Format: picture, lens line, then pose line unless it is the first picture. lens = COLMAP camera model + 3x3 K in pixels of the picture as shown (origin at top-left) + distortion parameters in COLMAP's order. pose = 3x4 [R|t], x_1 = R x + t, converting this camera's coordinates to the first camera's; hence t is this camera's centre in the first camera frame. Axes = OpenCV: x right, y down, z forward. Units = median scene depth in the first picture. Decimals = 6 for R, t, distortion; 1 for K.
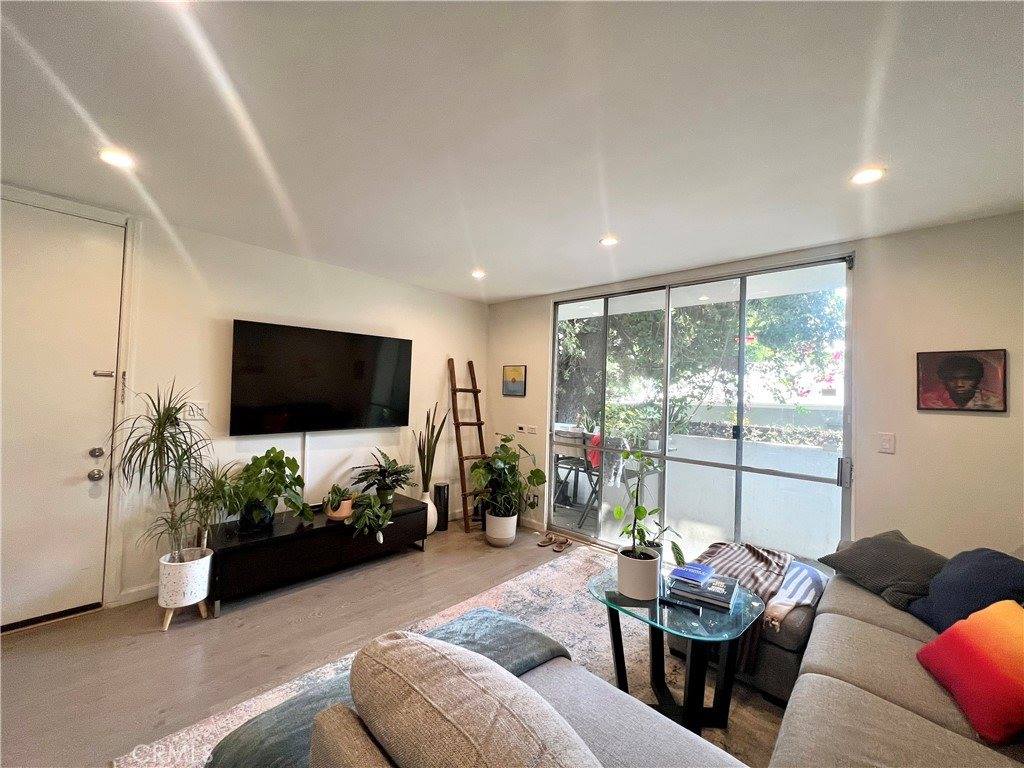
lens RADIAL K [[407.9, 0, 507.3], [0, 407.9, 380.6], [0, 0, 1]] dist [-0.006039, 0.001126]
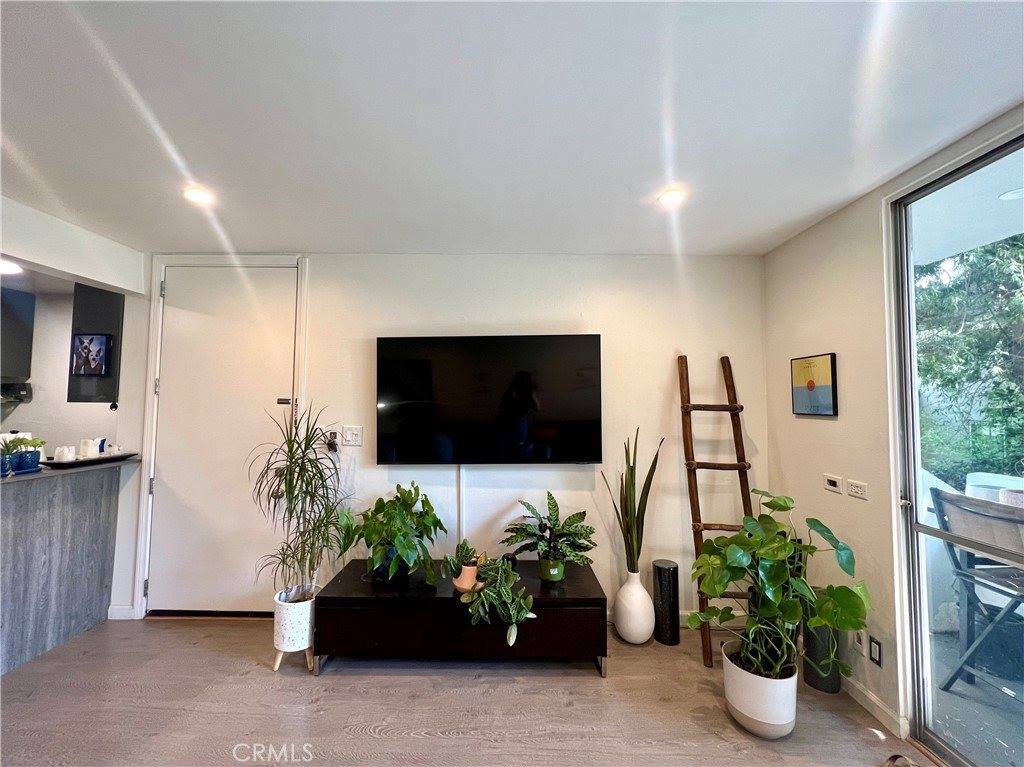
lens RADIAL K [[407.9, 0, 521.0], [0, 407.9, 383.8], [0, 0, 1]] dist [-0.006039, 0.001126]
pose [[0.679429, -0.064815, -0.730873, 0.169159], [0.037883, 0.997861, -0.053275, 0.012481], [0.732762, 0.008509, 0.680431, 0.465384]]
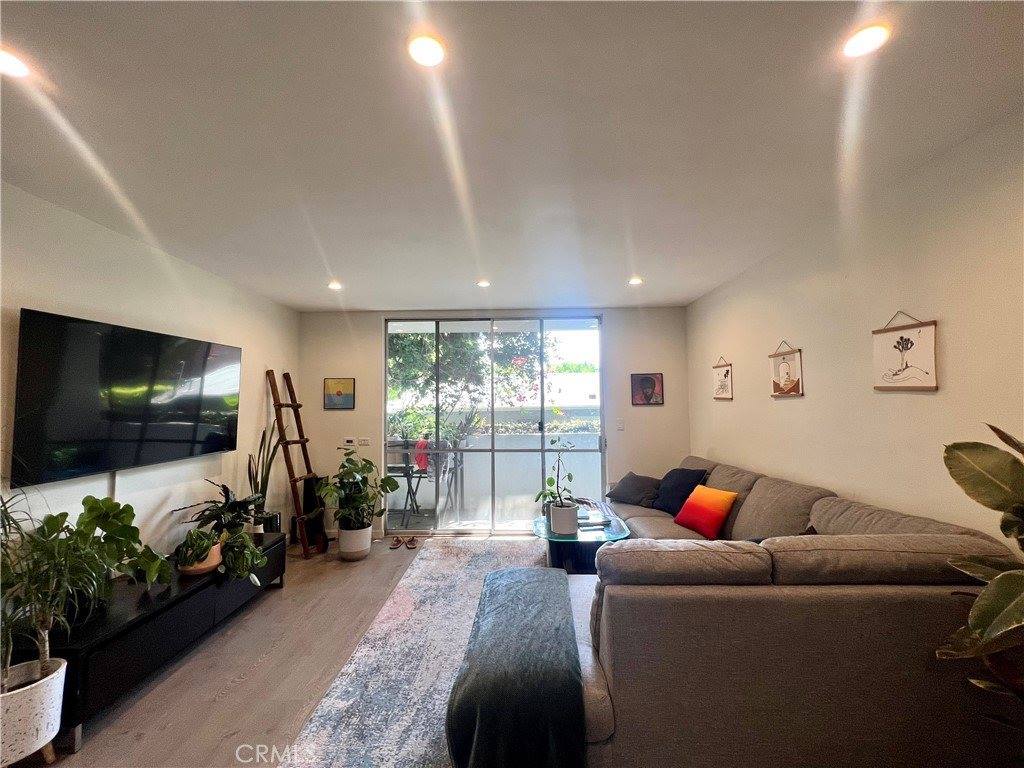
lens RADIAL K [[407.9, 0, 507.2], [0, 407.9, 381.7], [0, 0, 1]] dist [-0.006039, 0.001126]
pose [[0.741863, -0.000399, 0.670552, -0.408198], [0.015177, 0.999754, -0.016195, -0.007914], [-0.670380, 0.022191, 0.741686, 0.002549]]
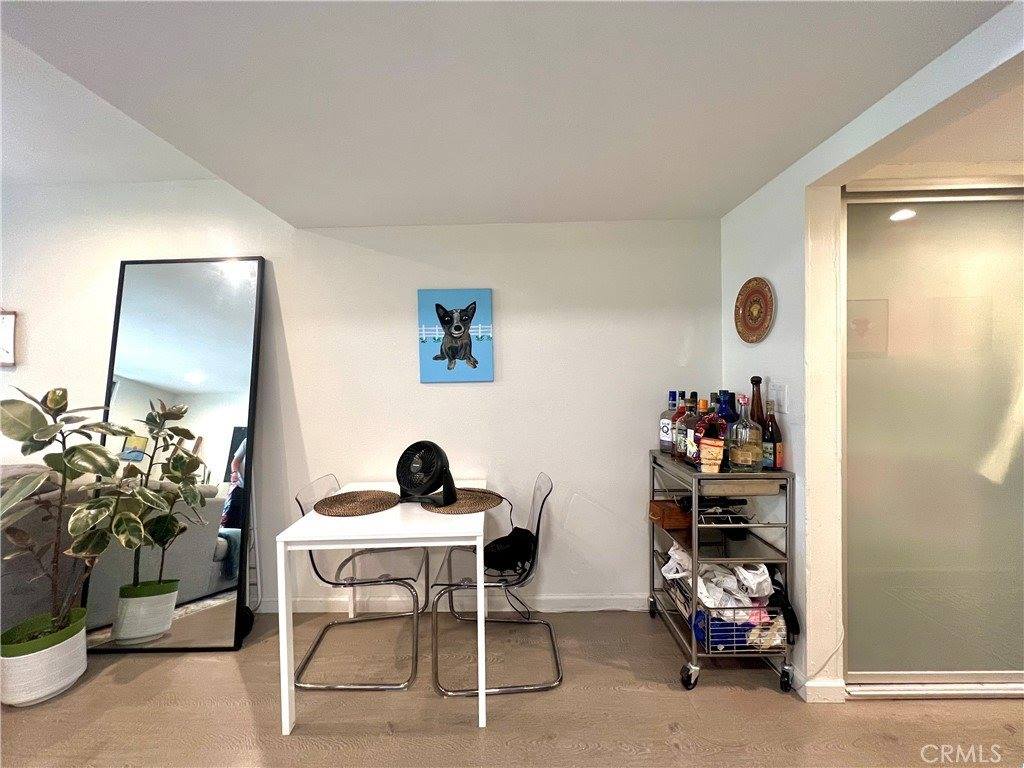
lens RADIAL K [[407.9, 0, 512.2], [0, 407.9, 379.9], [0, 0, 1]] dist [-0.006039, 0.001126]
pose [[-0.693971, -0.032410, 0.719273, -0.679373], [-0.032149, 0.999385, 0.014013, -0.009689], [-0.719284, -0.013400, -0.694586, -0.098407]]
